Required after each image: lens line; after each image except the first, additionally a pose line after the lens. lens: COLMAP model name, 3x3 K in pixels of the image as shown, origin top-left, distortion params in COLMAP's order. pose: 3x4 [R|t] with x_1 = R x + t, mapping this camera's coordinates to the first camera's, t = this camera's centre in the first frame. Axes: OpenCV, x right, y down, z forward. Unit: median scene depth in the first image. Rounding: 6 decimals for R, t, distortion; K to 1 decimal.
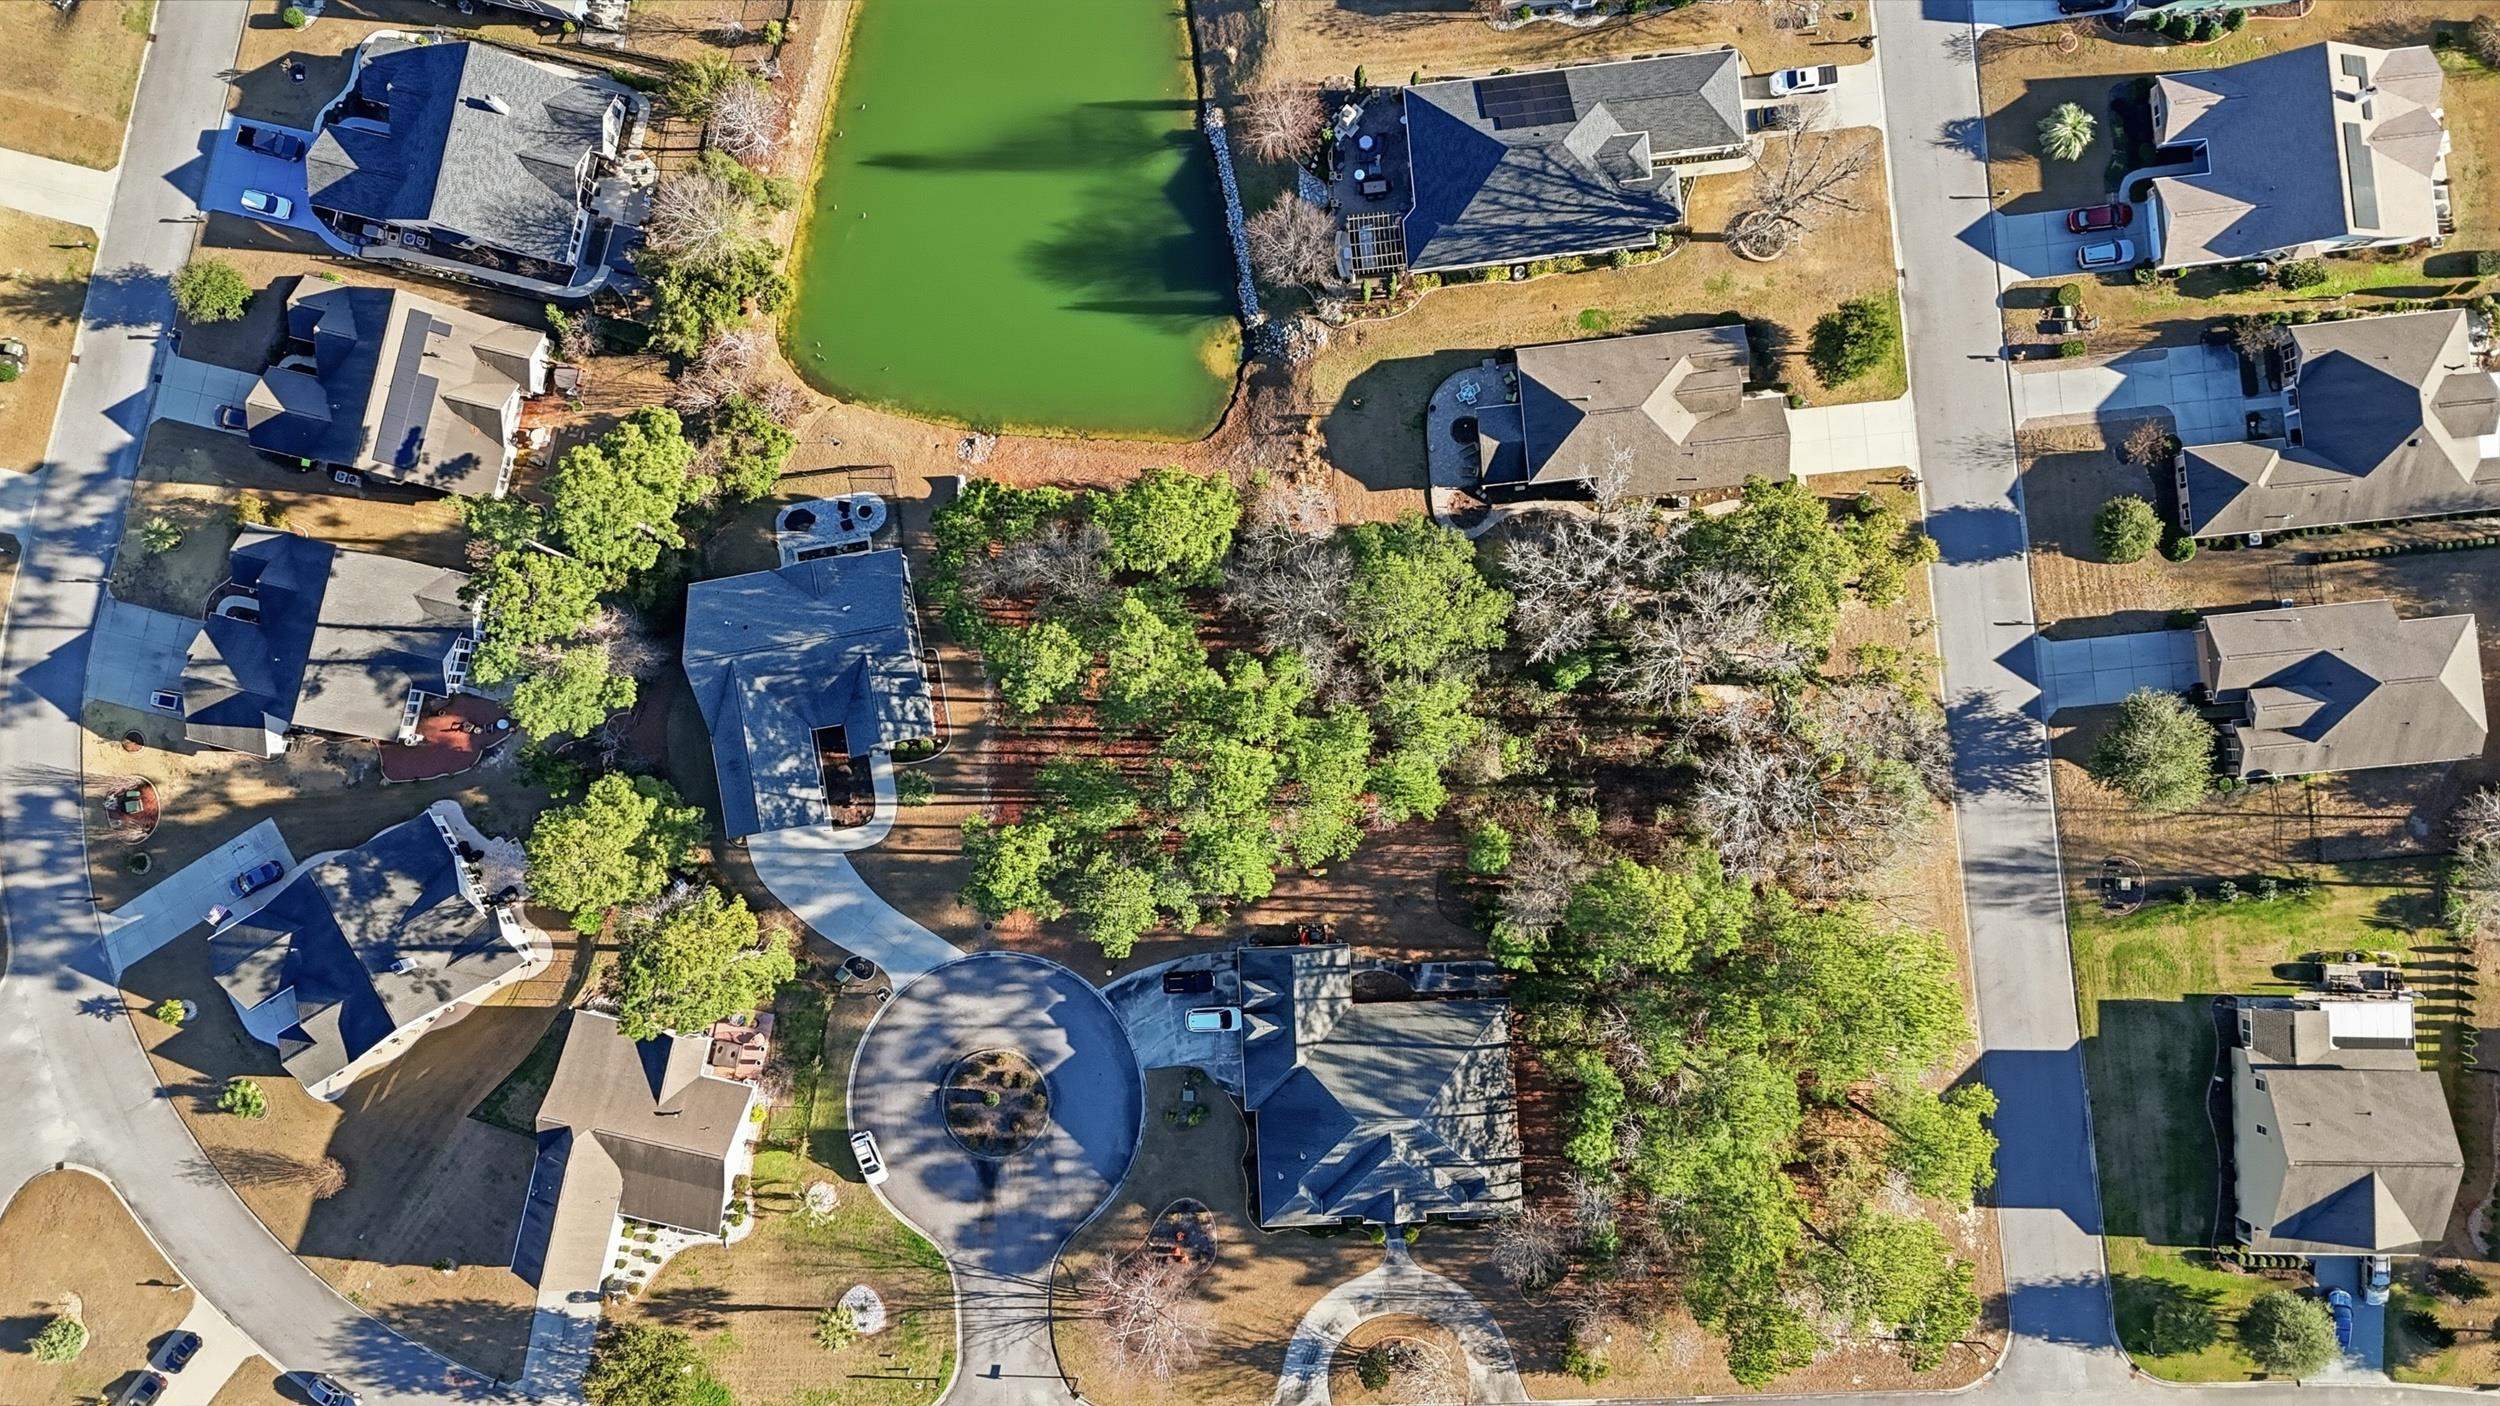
lens RADIAL K [[1709.3, 0, 1250.0], [0, 1709.3, 703.0], [0, 0, 1]] dist [0.001127, -0.000209]
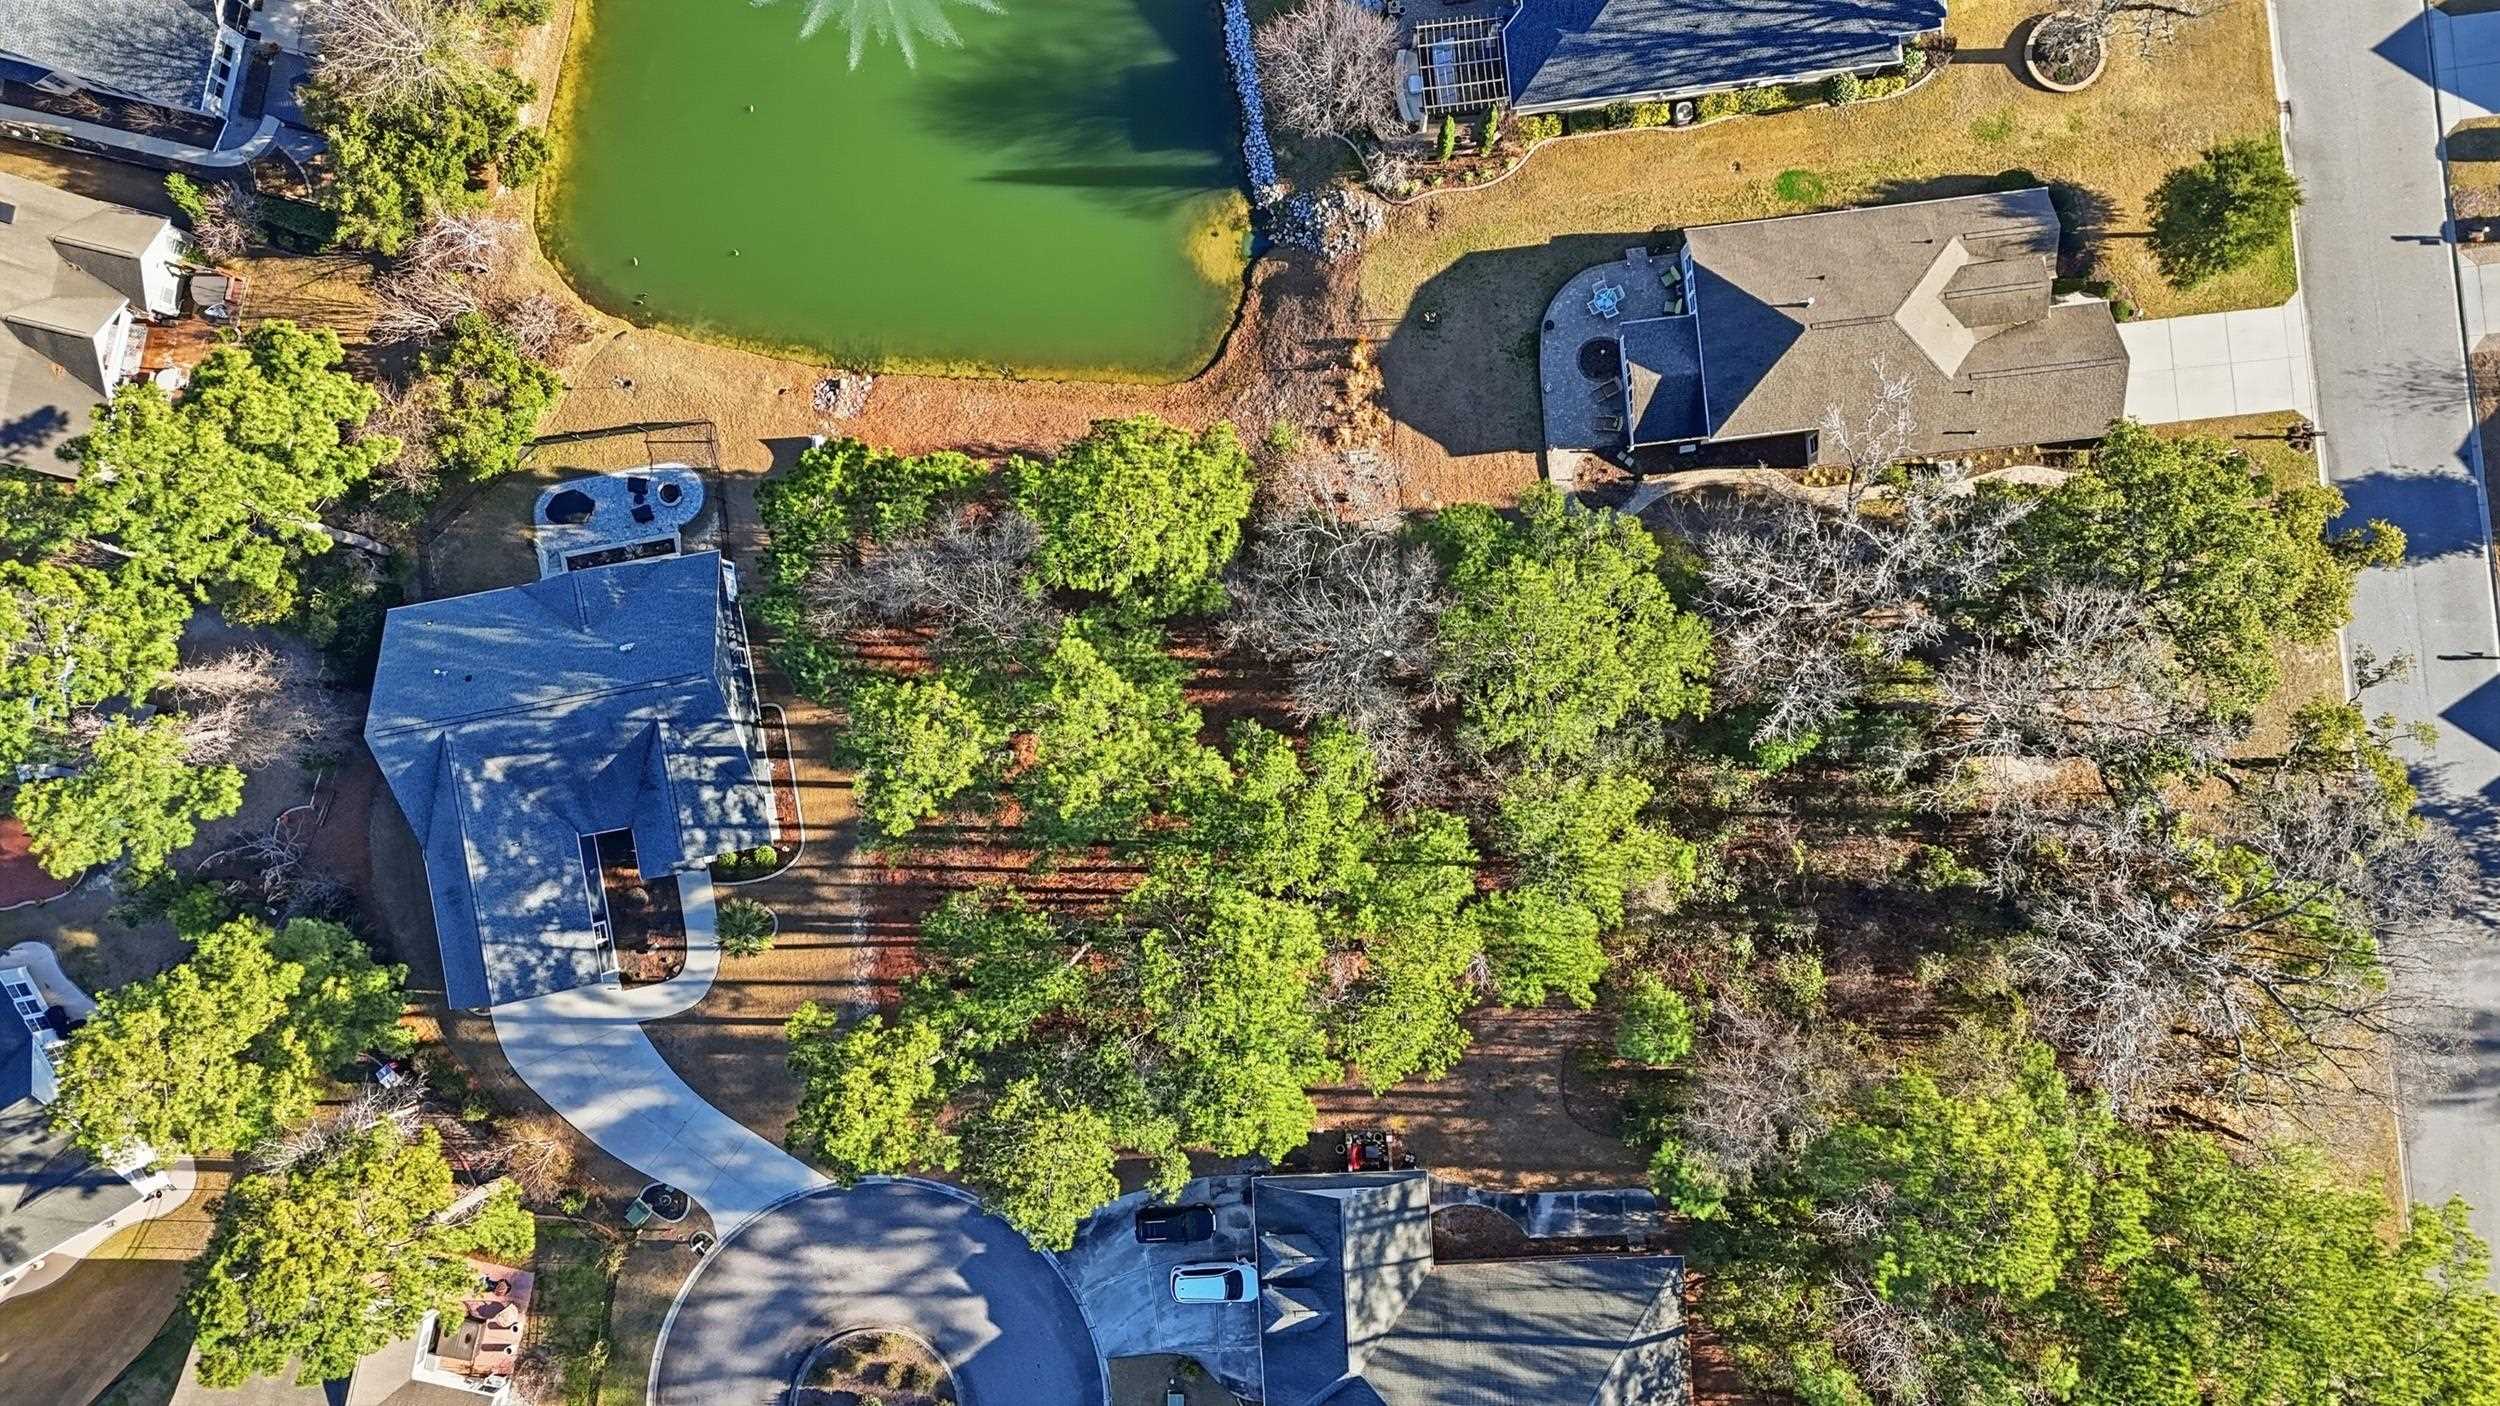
lens RADIAL K [[1797.0, 0, 1250.0], [0, 1797.0, 703.0], [0, 0, 1]] dist [-0.000557, 0.004606]
pose [[0.999970, -0.007321, 0.002718, -0.008498], [0.007308, 0.999961, 0.004935, -0.035606], [-0.002754, -0.004915, 0.999984, 0.329807]]
